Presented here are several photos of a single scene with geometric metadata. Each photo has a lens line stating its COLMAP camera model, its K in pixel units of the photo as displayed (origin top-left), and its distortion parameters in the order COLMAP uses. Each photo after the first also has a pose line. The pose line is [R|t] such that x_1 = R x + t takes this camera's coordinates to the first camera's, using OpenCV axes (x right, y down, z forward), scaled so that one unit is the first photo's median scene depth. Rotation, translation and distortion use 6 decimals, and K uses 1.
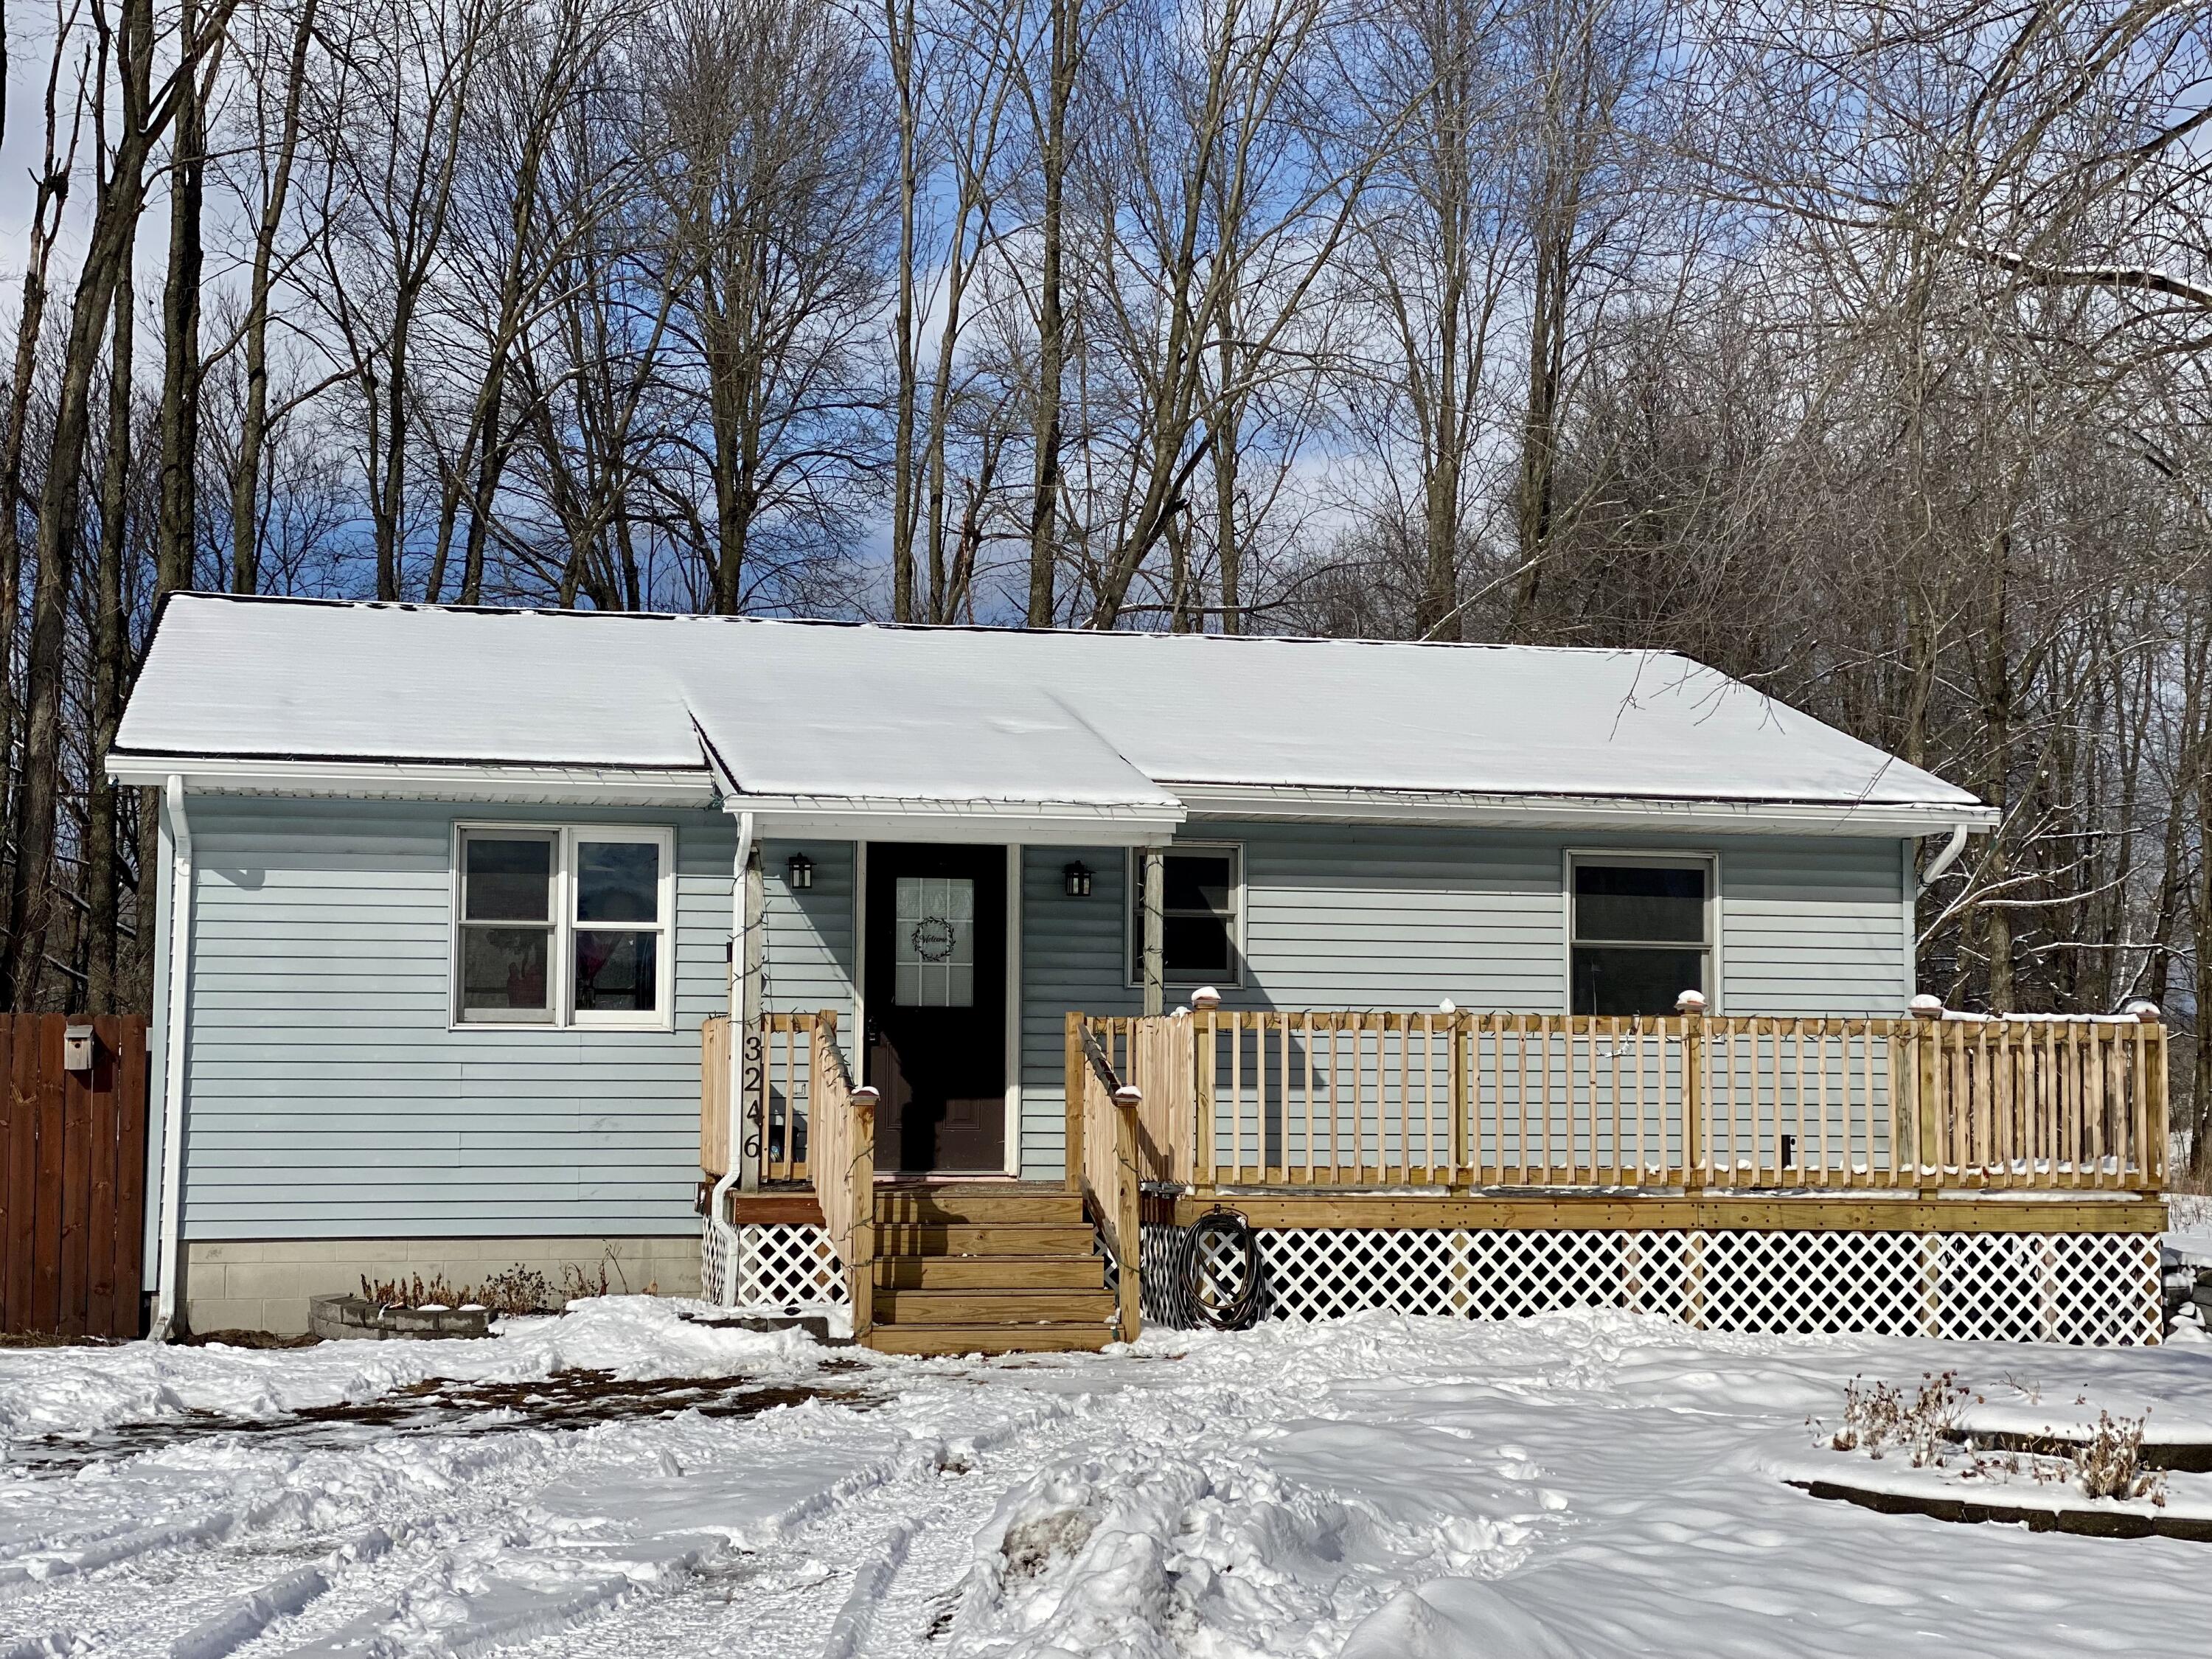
lens RADIAL K [[3373.2, 0, 1106.0], [0, 3373.2, 829.5], [0, 0, 1]] dist [0.021665, 0.695480]
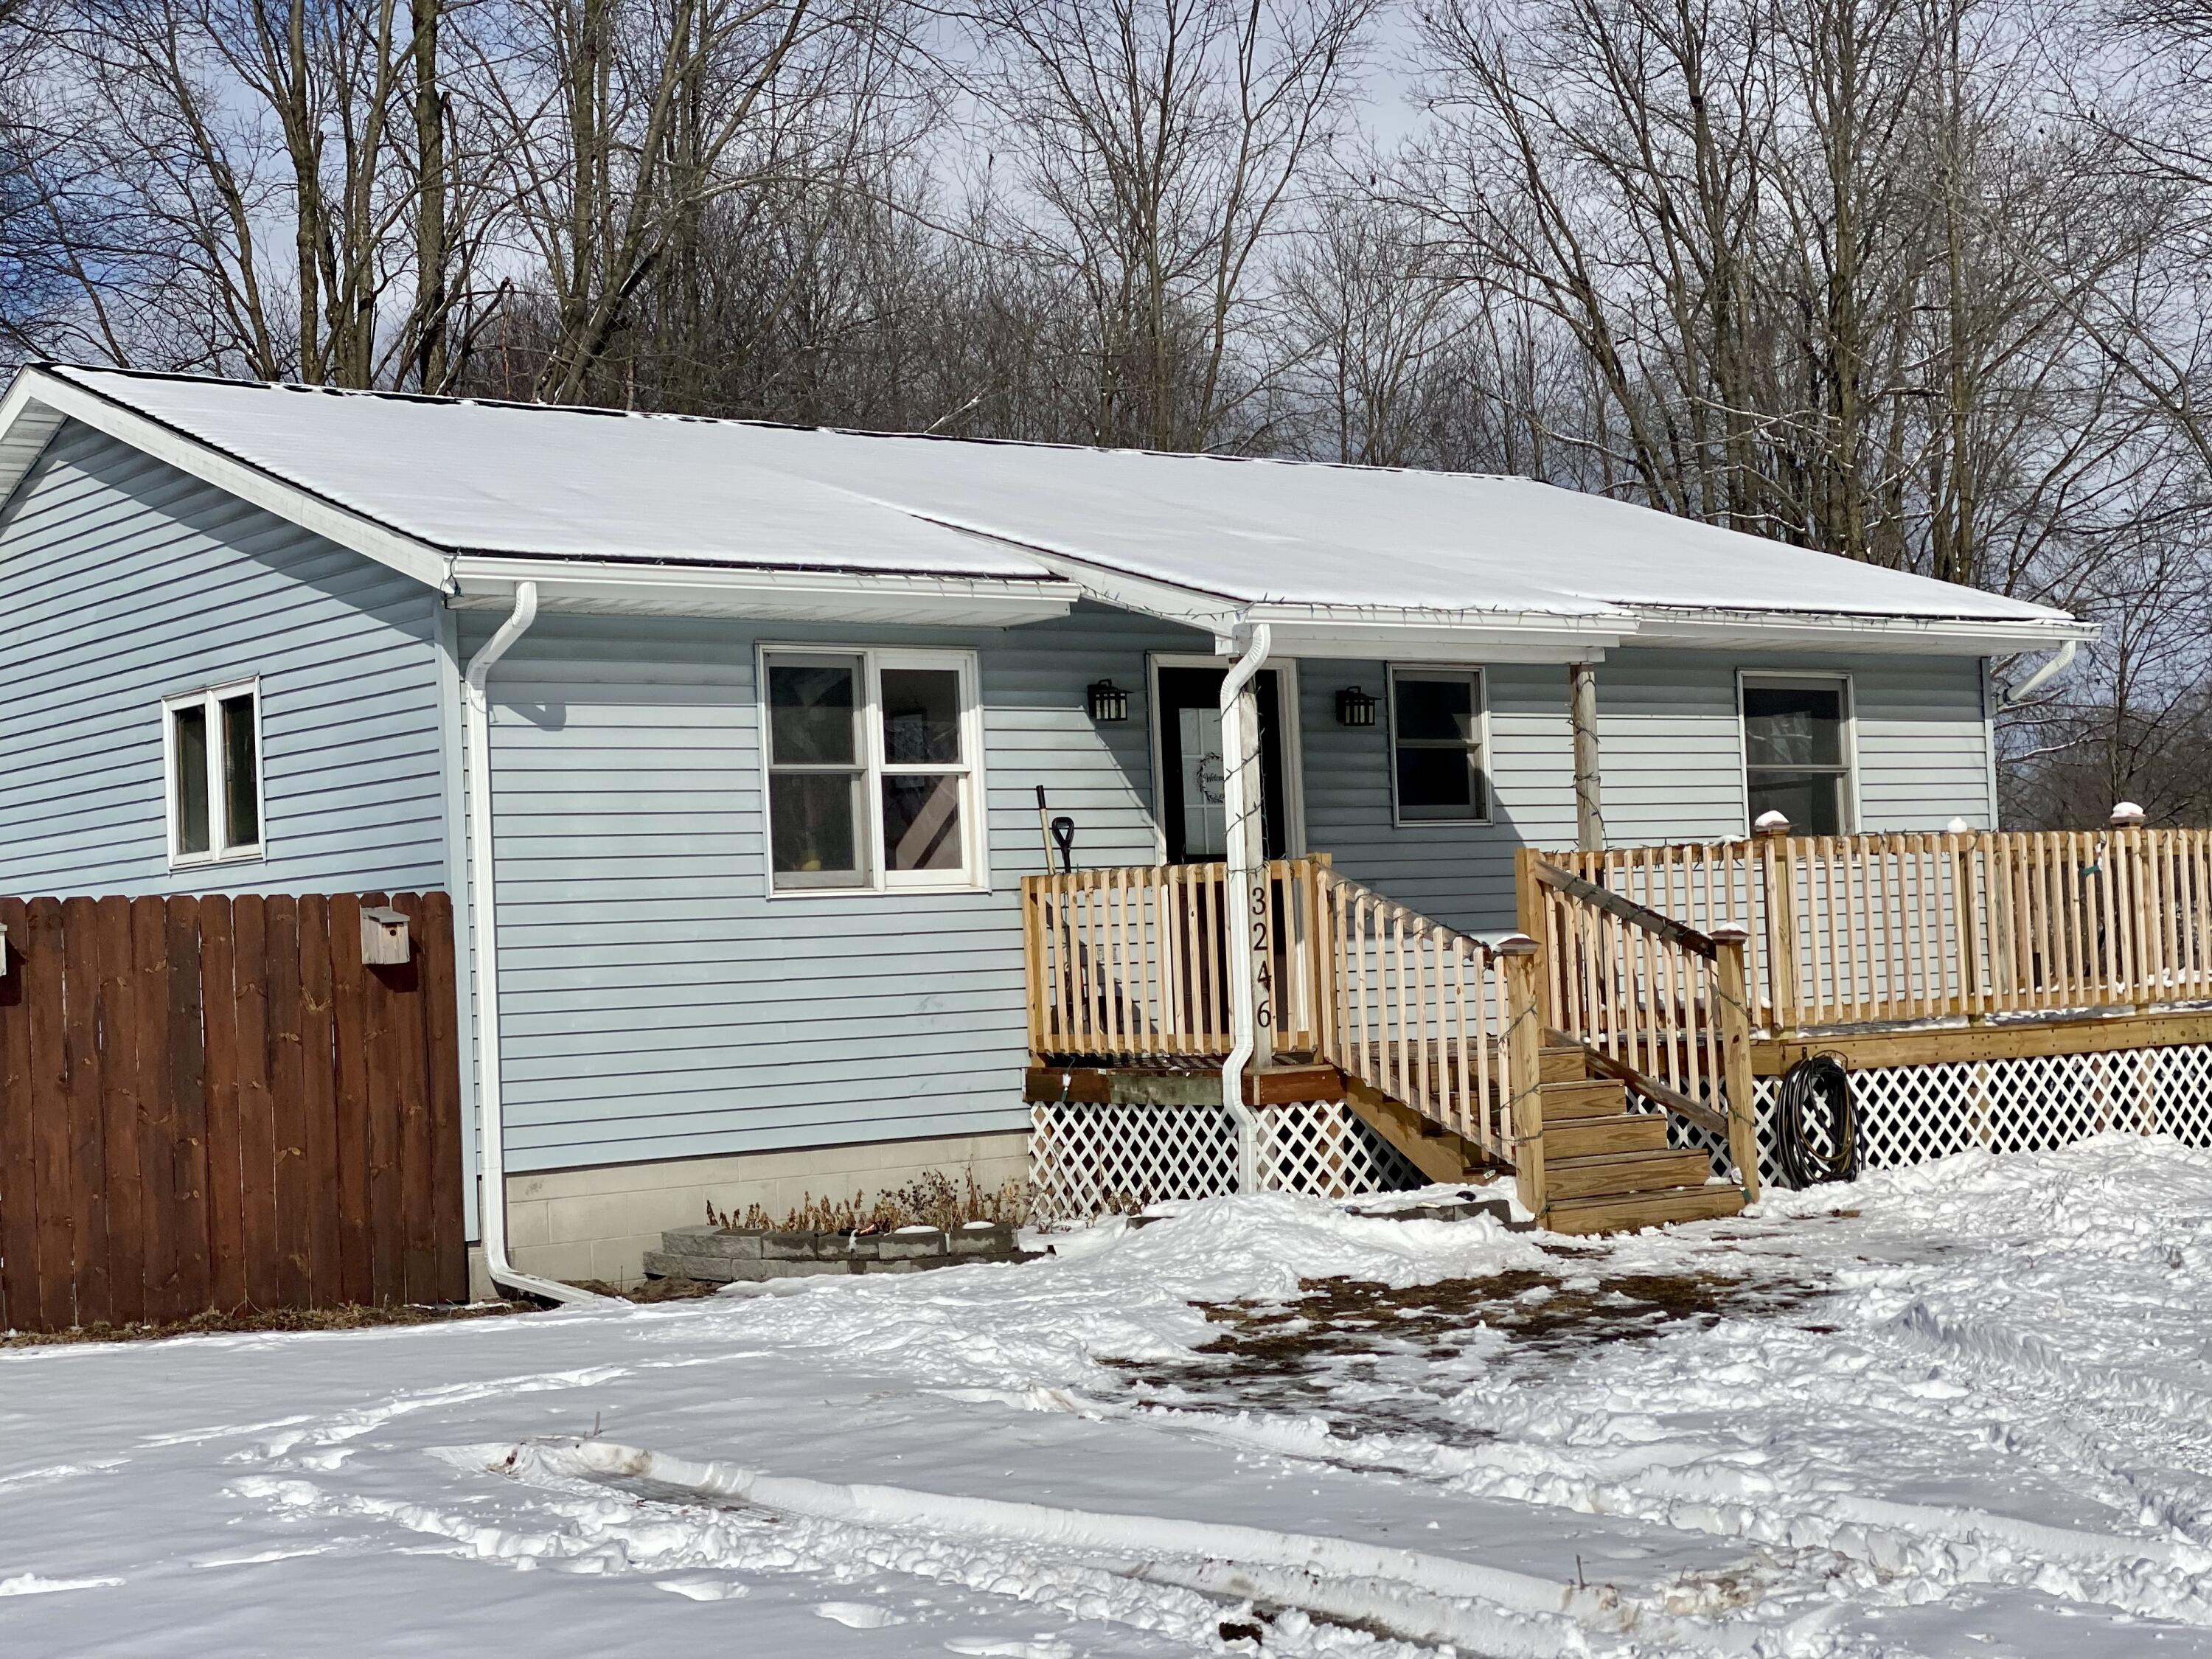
lens RADIAL K [[3333.6, 0, 1229.0], [0, 3333.6, 905.3], [0, 0, 1]] dist [0.019646, 1.234157]
pose [[0.908152, -0.040208, 0.416706, -0.462943], [0.015757, 0.997955, 0.061953, 0.013439], [-0.418345, -0.049696, 0.906928, 0.235228]]
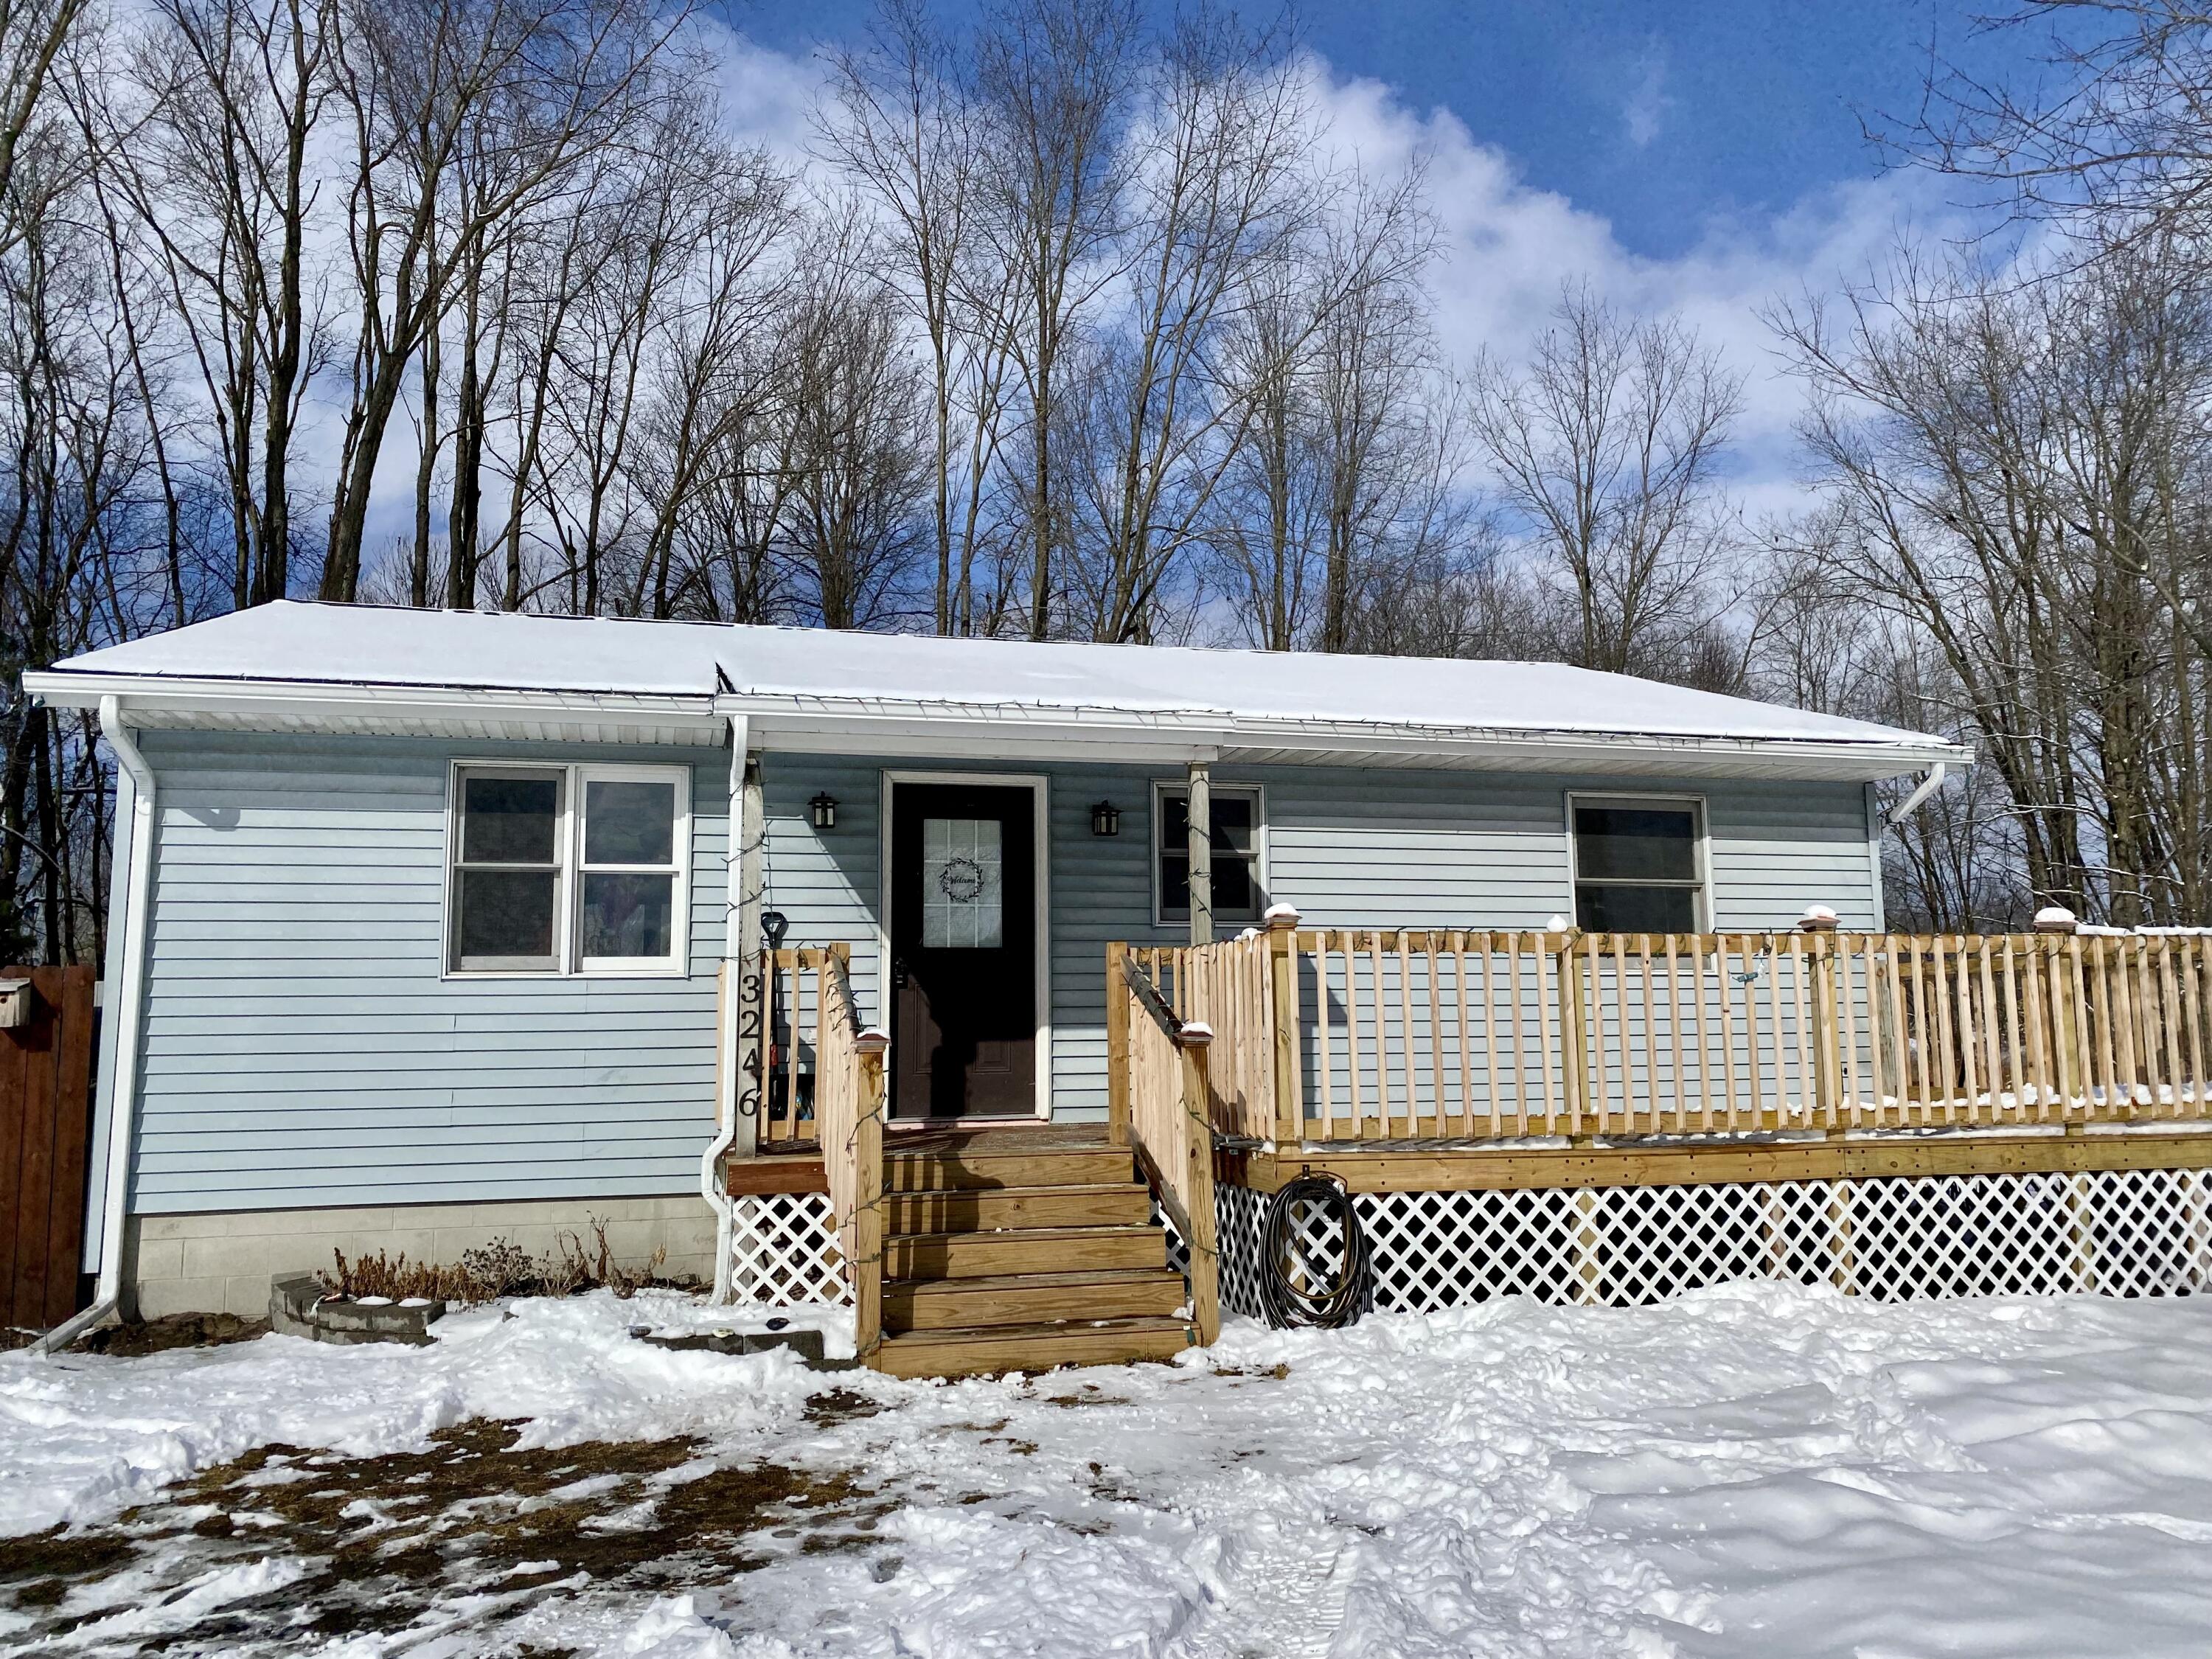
lens RADIAL K [[1746.6, 0, 1106.0], [0, 1746.6, 829.5], [0, 0, 1]] dist [0.057389, -0.113749]
pose [[0.999541, -0.015411, 0.026095, -0.024444], [0.016437, 0.999081, -0.039596, 0.043301], [-0.025461, 0.040006, 0.998875, 0.547058]]
